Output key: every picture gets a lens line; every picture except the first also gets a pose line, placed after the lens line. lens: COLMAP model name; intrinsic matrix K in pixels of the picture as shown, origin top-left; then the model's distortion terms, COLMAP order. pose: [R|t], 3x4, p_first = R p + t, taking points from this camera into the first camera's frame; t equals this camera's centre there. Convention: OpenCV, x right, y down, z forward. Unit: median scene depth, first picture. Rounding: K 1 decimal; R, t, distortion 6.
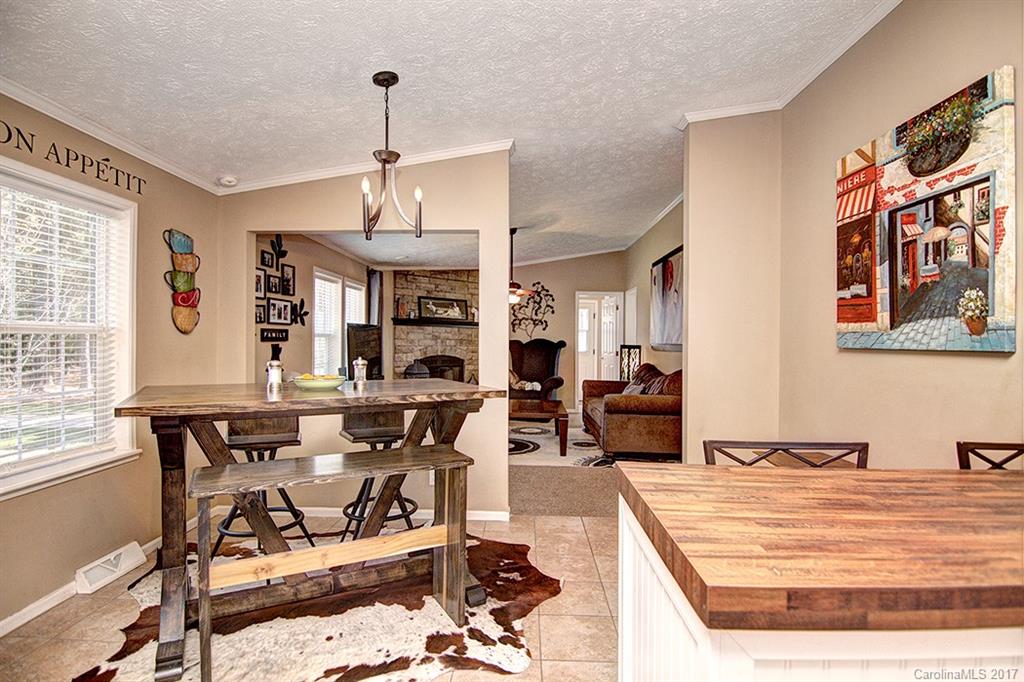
lens RADIAL K [[516.8, 0, 514.7], [0, 516.8, 341.2], [0, 0, 1]] dist [-0.014849, -0.004601]
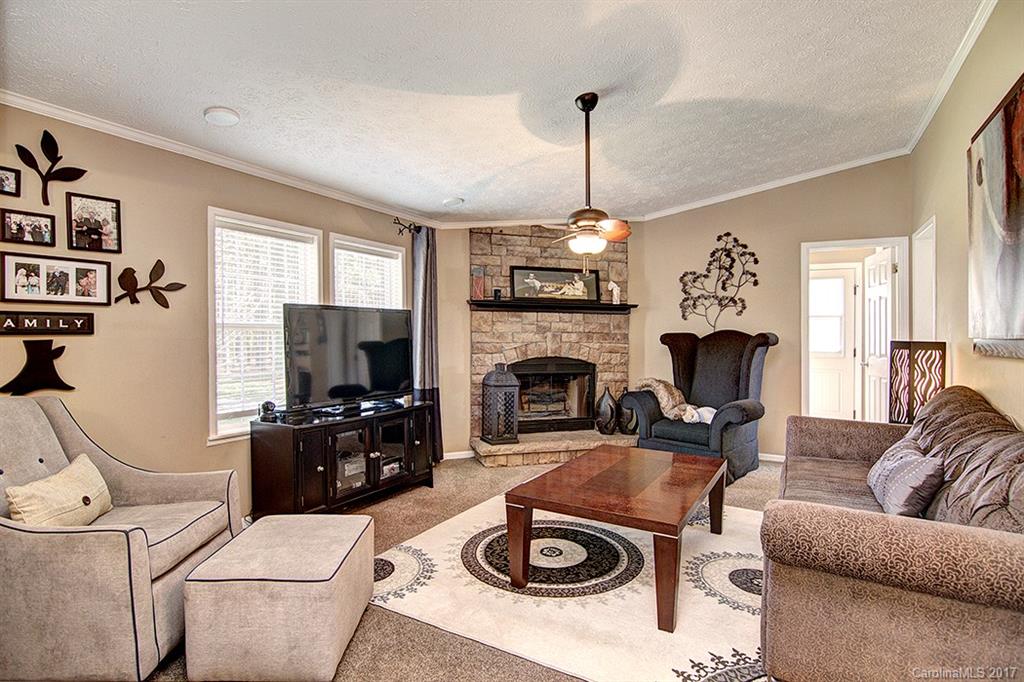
lens RADIAL K [[516.8, 0, 508.5], [0, 516.8, 333.1], [0, 0, 1]] dist [-0.014849, -0.004601]
pose [[0.876941, -0.007228, -0.480544, 0.122794], [0.003915, 0.999961, -0.007896, 0.002510], [0.480582, 0.005043, 0.876935, 0.428060]]
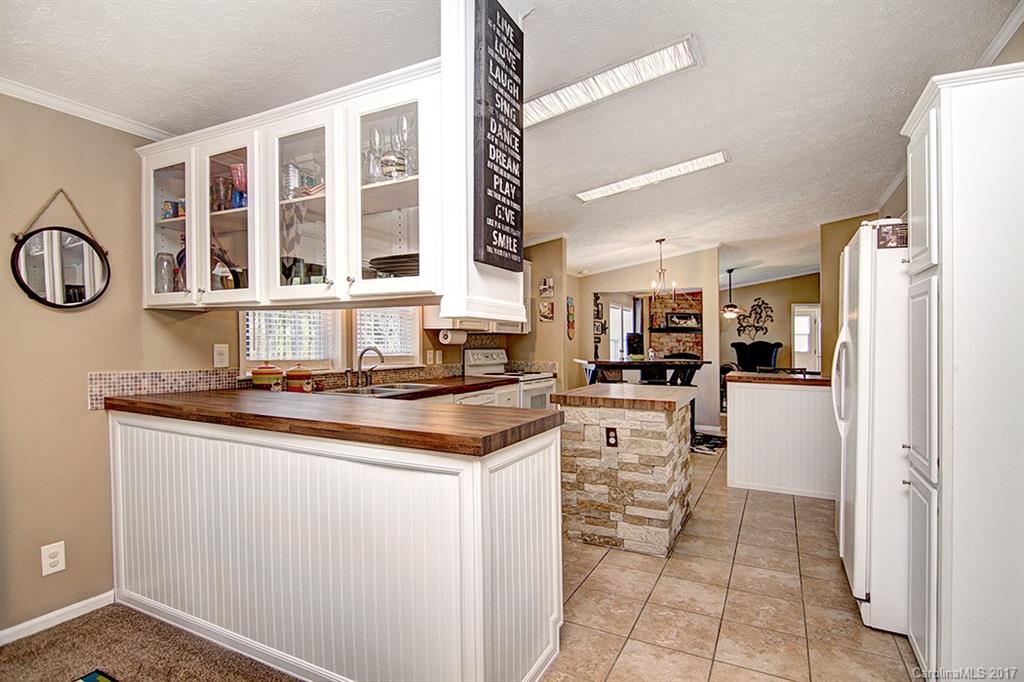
lens RADIAL K [[498.5, 0, 527.7], [0, 498.5, 350.9], [0, 0, 1]] dist [-0.005119, -0.002301]
pose [[0.904611, 0.000827, -0.426237, 0.059872], [0.004409, 0.999926, 0.011297, 0.003366], [0.426215, -0.012099, 0.904541, -0.441866]]
